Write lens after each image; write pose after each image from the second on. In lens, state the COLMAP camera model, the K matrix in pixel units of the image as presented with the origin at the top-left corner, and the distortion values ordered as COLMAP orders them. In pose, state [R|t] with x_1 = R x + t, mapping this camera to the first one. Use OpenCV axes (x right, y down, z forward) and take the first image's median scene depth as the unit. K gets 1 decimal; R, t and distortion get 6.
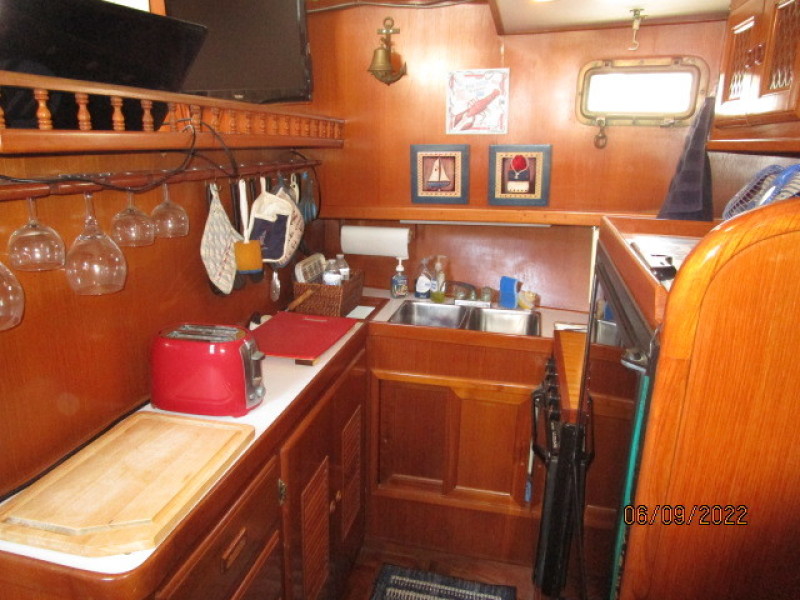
lens RADIAL K [[574.3, 0, 402.6], [0, 574.3, 301.6], [0, 0, 1]] dist [-0.020050, 0.008336]
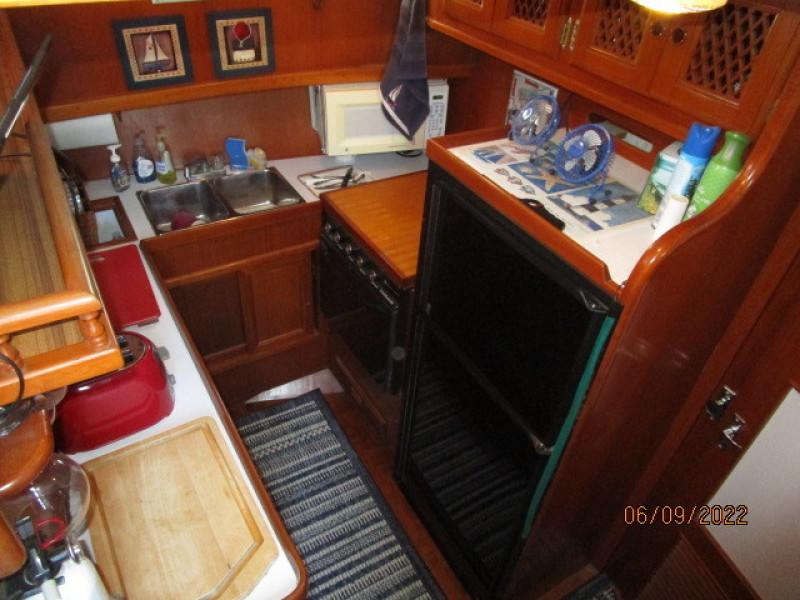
lens RADIAL K [[574.3, 0, 396.1], [0, 574.3, 298.4], [0, 0, 1]] dist [-0.020050, 0.008336]
pose [[0.715708, -0.417315, 0.560010, -0.318916], [0.137278, 0.870265, 0.473069, -0.261365], [-0.684775, -0.261702, 0.680143, 0.067164]]
